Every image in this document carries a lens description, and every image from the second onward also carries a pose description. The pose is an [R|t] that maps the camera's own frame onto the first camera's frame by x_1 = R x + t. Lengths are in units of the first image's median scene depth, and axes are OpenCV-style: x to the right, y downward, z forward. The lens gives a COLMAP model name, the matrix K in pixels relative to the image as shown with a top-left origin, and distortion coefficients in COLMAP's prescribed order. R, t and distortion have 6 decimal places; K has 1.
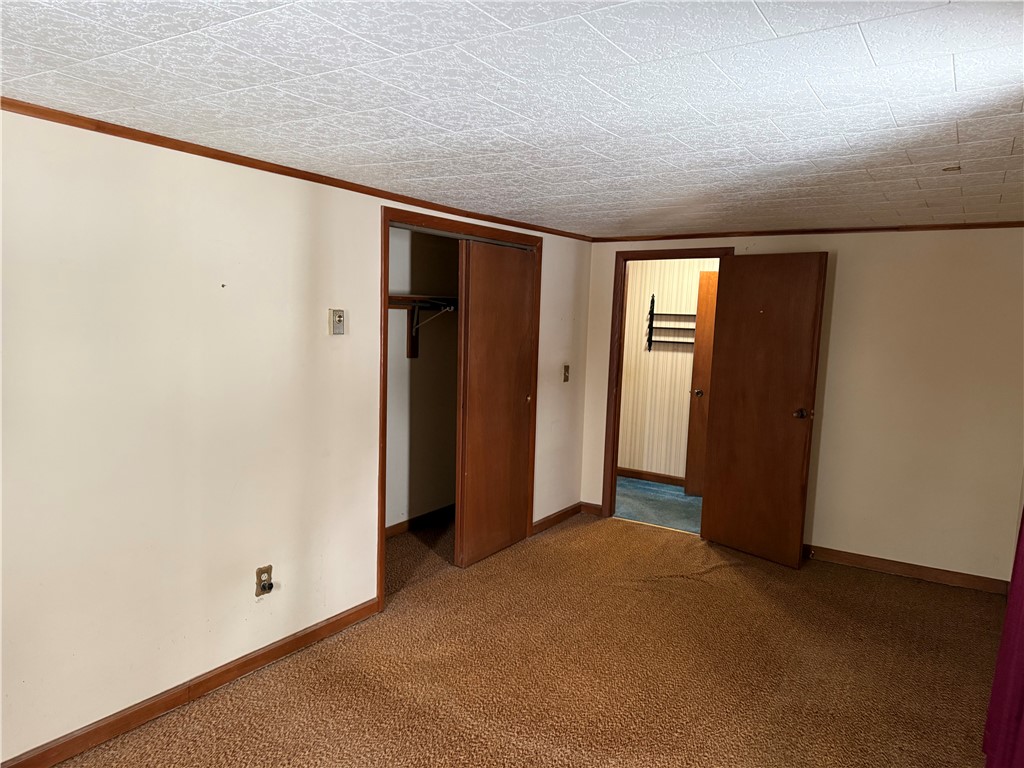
lens RADIAL K [[709.3, 0, 512.0], [0, 709.3, 384.0], [0, 0, 1]] dist [0.140135, -0.139477]
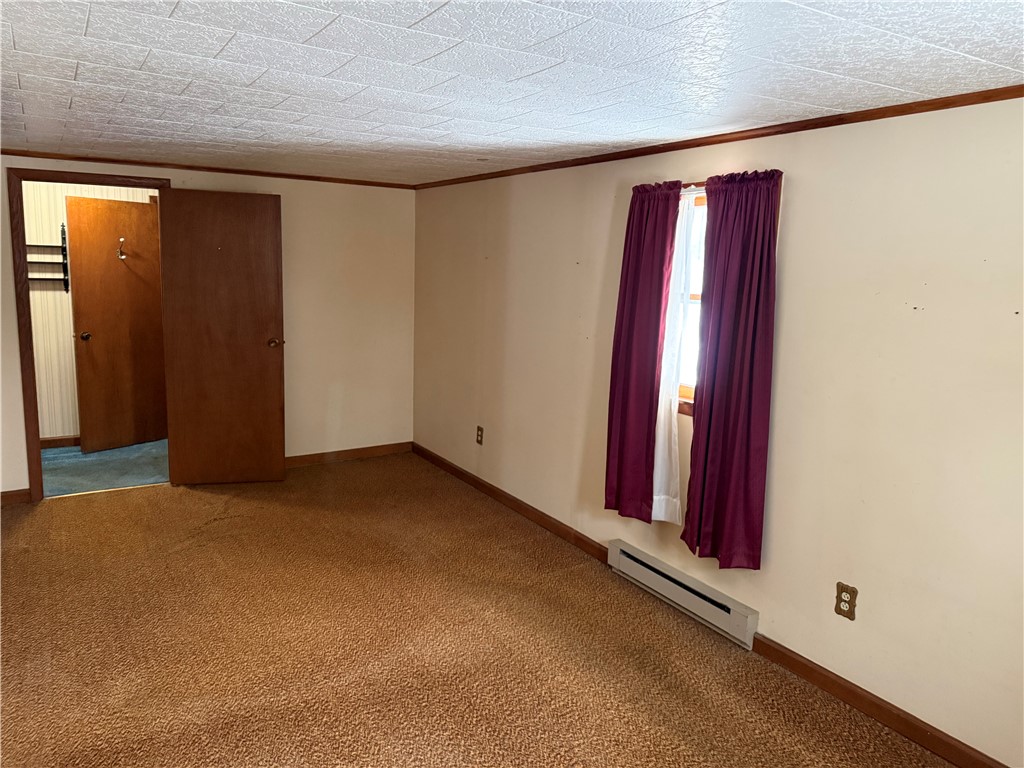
lens RADIAL K [[730.9, 0, 512.0], [0, 730.9, 384.0], [0, 0, 1]] dist [0.018610, -0.000777]
pose [[0.433698, -0.172707, 0.884352, -0.380816], [0.071132, 0.984958, 0.157471, -0.041632], [-0.898246, -0.005389, 0.439460, 0.156041]]
